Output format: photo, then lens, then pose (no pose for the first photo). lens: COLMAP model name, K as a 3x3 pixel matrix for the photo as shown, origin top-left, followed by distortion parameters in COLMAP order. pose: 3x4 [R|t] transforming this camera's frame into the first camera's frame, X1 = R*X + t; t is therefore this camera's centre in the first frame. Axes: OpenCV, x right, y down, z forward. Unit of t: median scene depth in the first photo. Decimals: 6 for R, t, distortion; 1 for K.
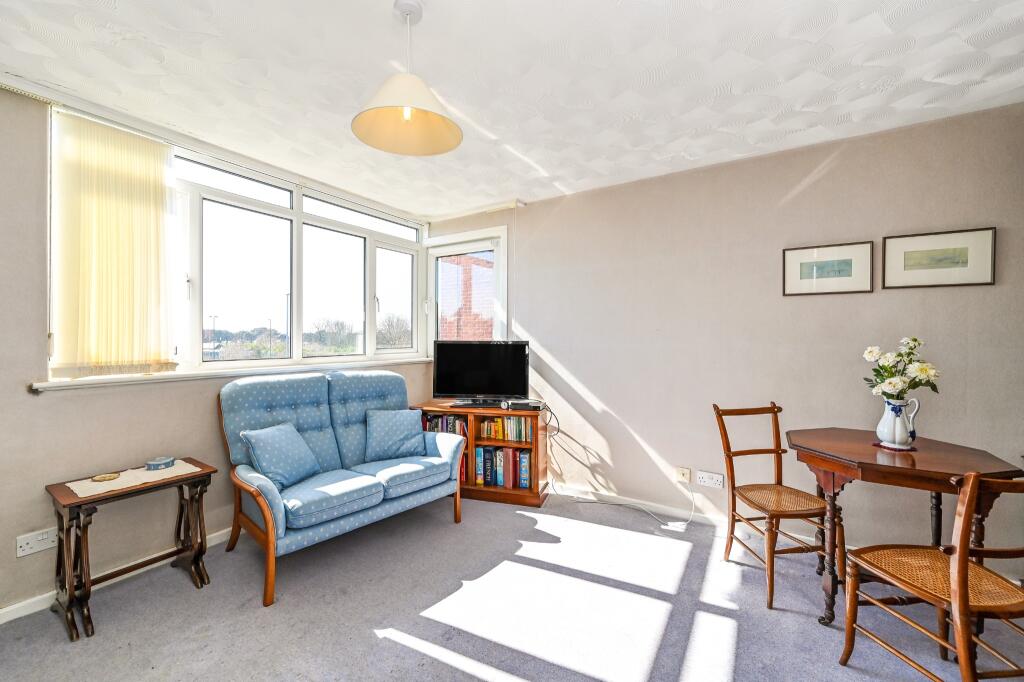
lens RADIAL K [[405.3, 0, 513.2], [0, 405.3, 333.8], [0, 0, 1]] dist [-0.000270, 0.000068]
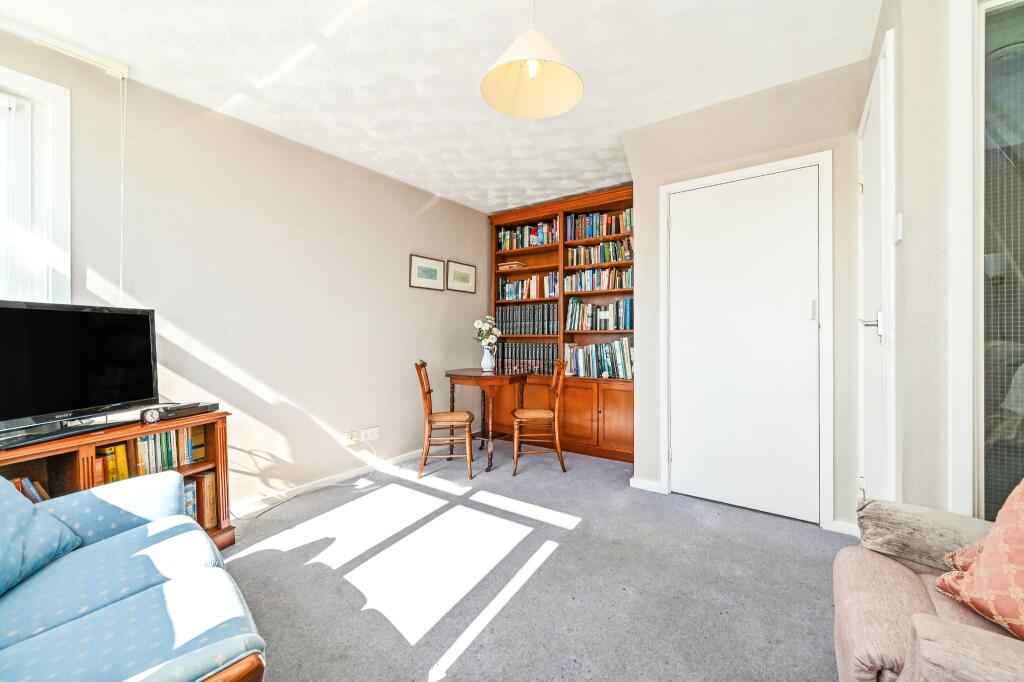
lens RADIAL K [[405.3, 0, 513.2], [0, 405.3, 333.8], [0, 0, 1]] dist [-0.000270, 0.000068]
pose [[0.047726, 0.000804, 0.998860, -0.731070], [0.000713, 0.999999, -0.000839, 0.072319], [-0.998860, 0.000752, 0.047726, 0.568543]]
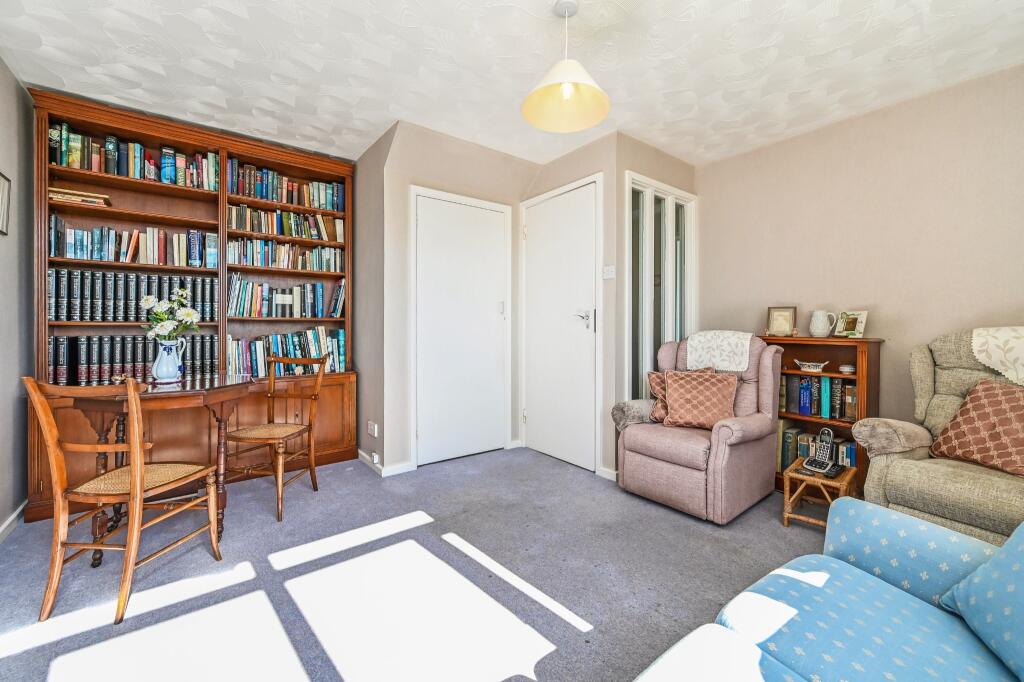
lens RADIAL K [[414.9, 0, 505.6], [0, 414.9, 329.9], [0, 0, 1]] dist [0.000219, 0.000107]
pose [[-0.938839, -0.004038, 0.344333, -0.281499], [-0.003157, 0.999990, 0.003119, 0.089729], [-0.344342, 0.001842, -0.938842, 1.268500]]
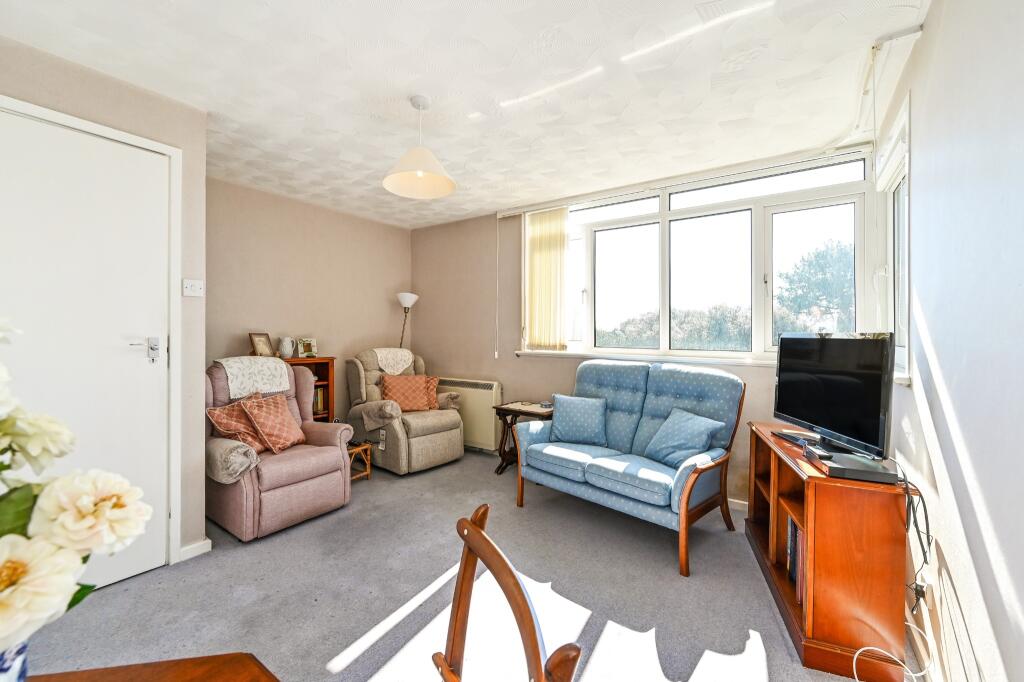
lens RADIAL K [[407.4, 0, 512.2], [0, 407.4, 336.4], [0, 0, 1]] dist [-0.000877, -0.000168]
pose [[-0.041495, 0.003325, -0.999133, 0.694666], [-0.003954, 0.999986, 0.003492, 0.028867], [0.999131, 0.004095, -0.041482, 0.799449]]
